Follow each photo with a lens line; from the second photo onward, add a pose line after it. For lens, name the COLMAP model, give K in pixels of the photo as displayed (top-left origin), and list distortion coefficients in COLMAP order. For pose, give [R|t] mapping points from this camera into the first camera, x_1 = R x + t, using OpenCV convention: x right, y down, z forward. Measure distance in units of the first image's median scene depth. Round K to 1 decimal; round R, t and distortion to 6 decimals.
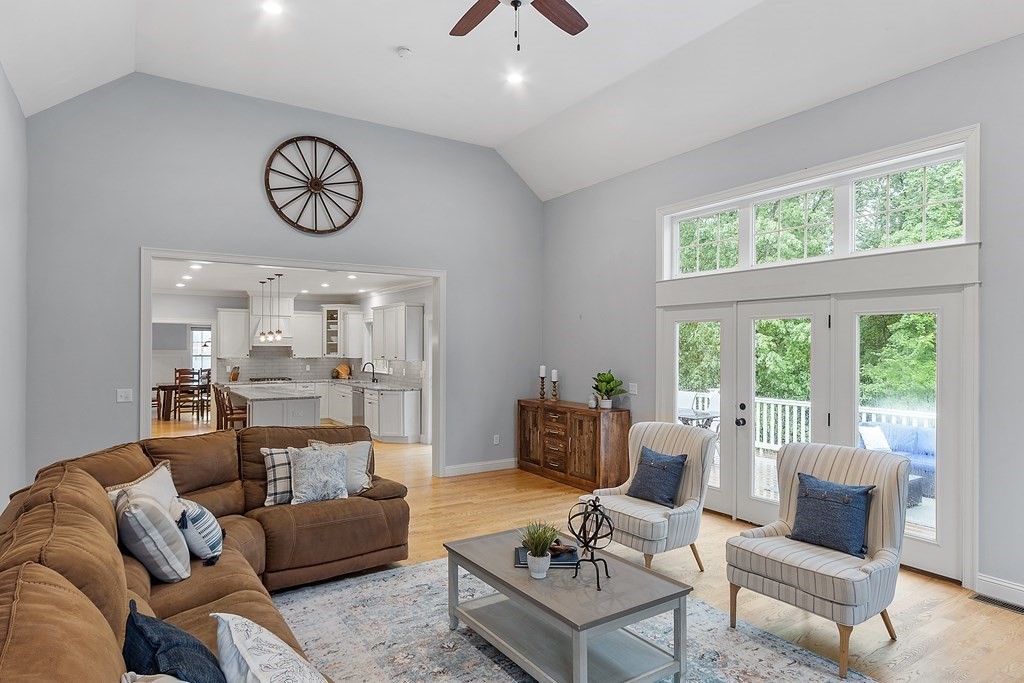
lens RADIAL K [[585.5, 0, 498.9], [0, 585.5, 346.3], [0, 0, 1]] dist [0.003221, 0.000294]
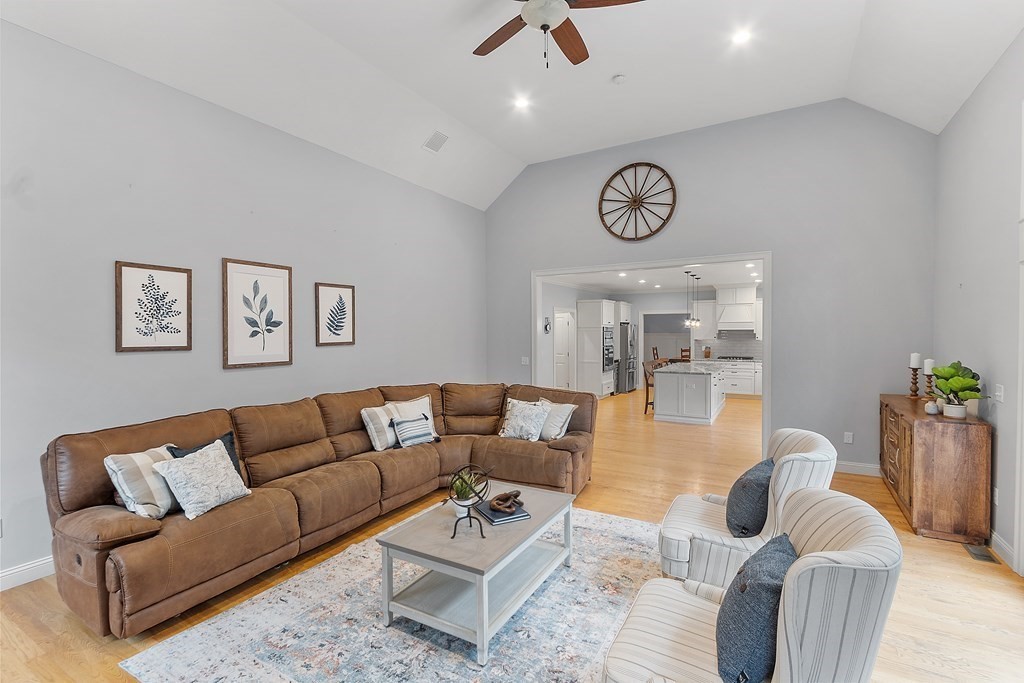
lens RADIAL K [[469.6, 0, 501.8], [0, 469.6, 339.0], [0, 0, 1]] dist [0.000461, -0.000665]
pose [[0.449154, 0.008463, -0.893414, 0.296209], [0.009122, 0.999860, 0.014057, 0.000745], [0.893408, -0.014463, 0.449014, 0.187877]]
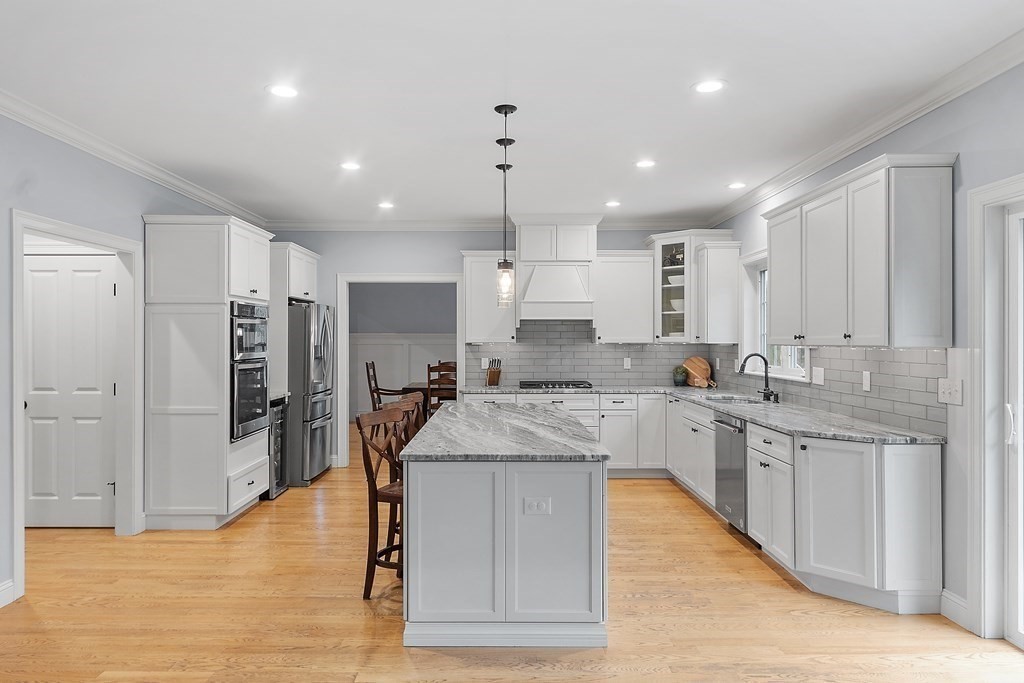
lens RADIAL K [[659.2, 0, 494.5], [0, 659.2, 340.5], [0, 0, 1]] dist [0.004173, -0.000093]
pose [[0.838521, -0.002827, -0.544862, -0.141088], [0.004747, 0.999986, 0.002117, 0.019397], [0.544848, -0.004362, 0.838523, 0.584049]]
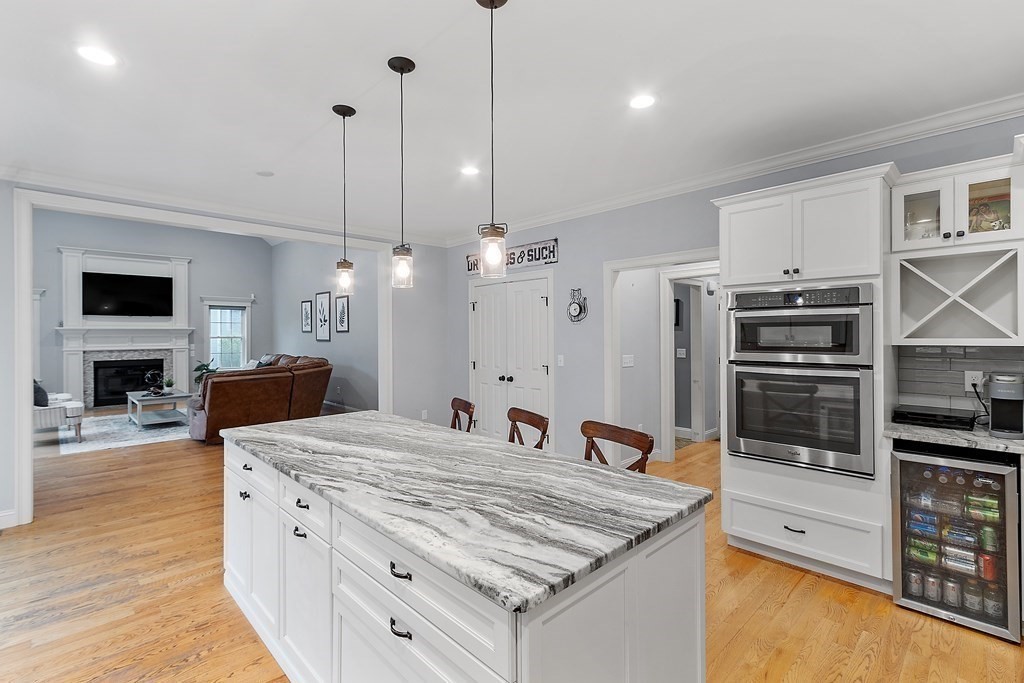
lens RADIAL K [[469.6, 0, 501.8], [0, 469.6, 339.0], [0, 0, 1]] dist [0.000461, -0.000665]
pose [[-0.980777, 0.001647, -0.195123, -0.373920], [-0.000246, 0.999953, 0.009674, 0.017398], [0.195129, 0.009536, -0.980731, 1.176942]]
